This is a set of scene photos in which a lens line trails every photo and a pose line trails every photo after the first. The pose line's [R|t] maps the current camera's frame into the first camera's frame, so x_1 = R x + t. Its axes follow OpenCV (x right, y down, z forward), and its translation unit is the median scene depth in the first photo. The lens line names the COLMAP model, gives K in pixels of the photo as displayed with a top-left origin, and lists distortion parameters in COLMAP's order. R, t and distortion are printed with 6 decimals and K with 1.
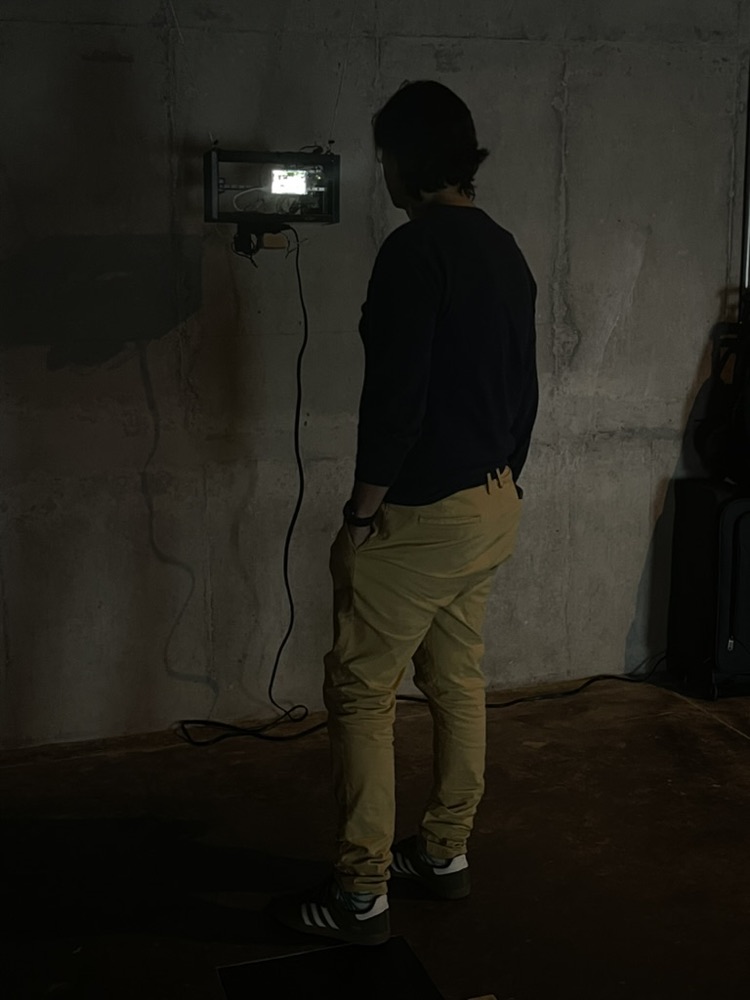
lens RADIAL K [[1249.9, 0, 375.0], [0, 1249.9, 500.0], [0, 0, 1]] dist [0.054356, -0.077729]
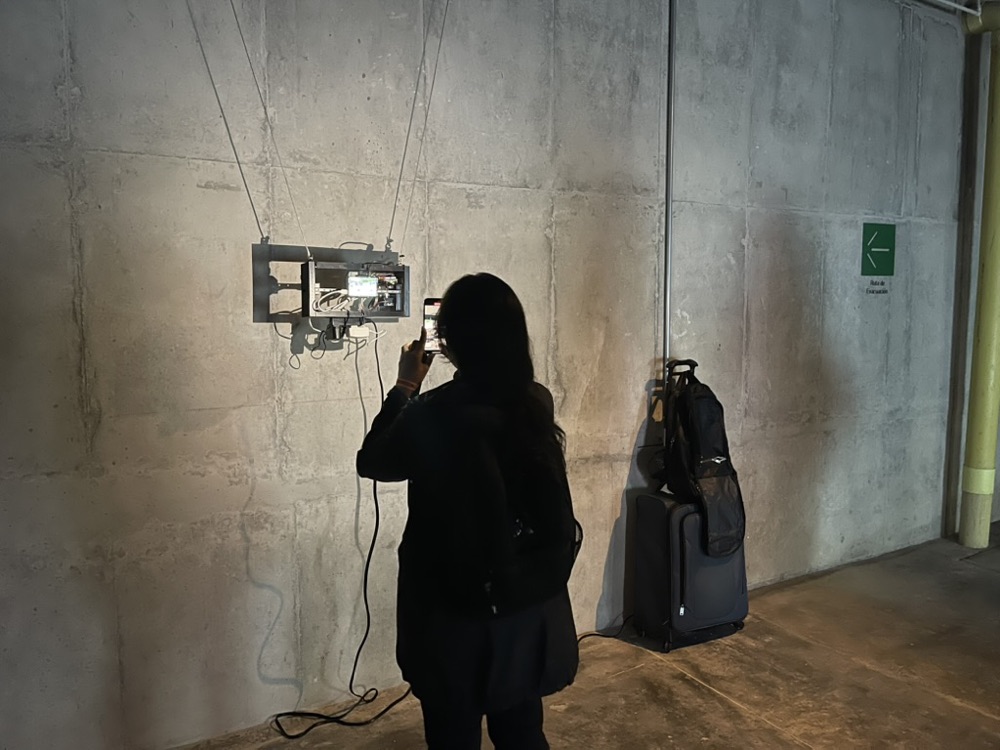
lens RADIAL K [[725.4, 0, 498.8], [0, 725.4, 383.4], [0, 0, 1]] dist [0.061499, -0.075603]
pose [[0.979067, -0.015467, 0.202948, -0.078280], [0.035887, 0.994605, -0.097329, -0.065622], [-0.200348, 0.102575, 0.974340, 0.219202]]
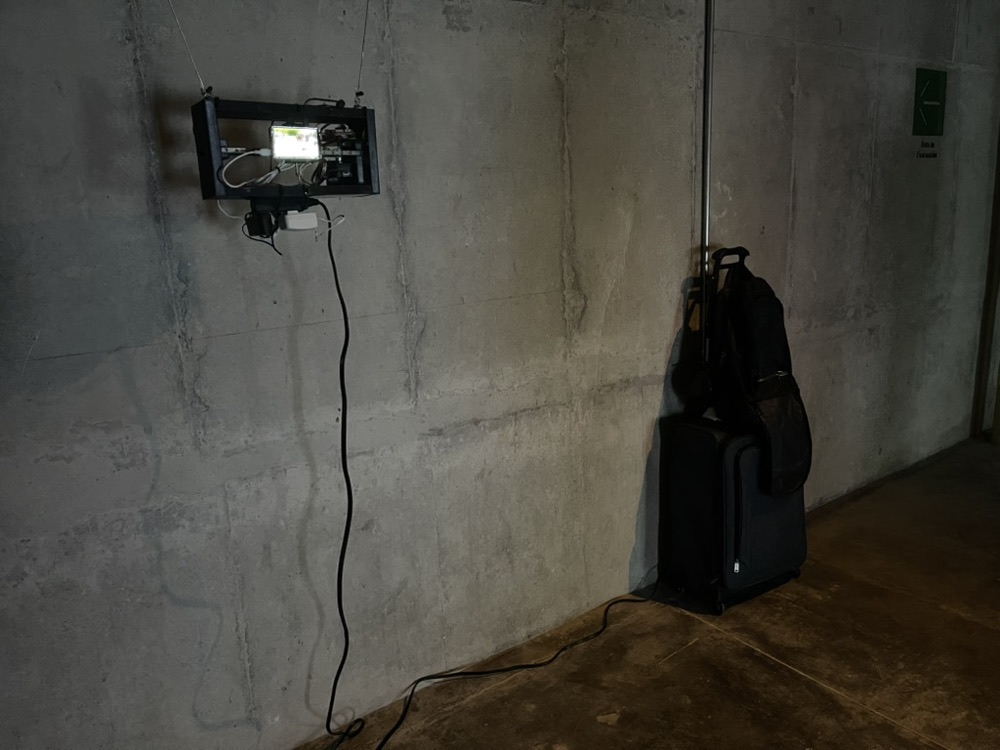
lens RADIAL K [[721.5, 0, 500.0], [0, 721.5, 375.0], [0, 0, 1]] dist [0.066022, -0.074318]
pose [[0.954811, -0.097278, 0.280844, -0.083865], [0.093096, 0.995257, 0.028228, -0.093755], [-0.282257, -0.000807, 0.959338, 0.445971]]
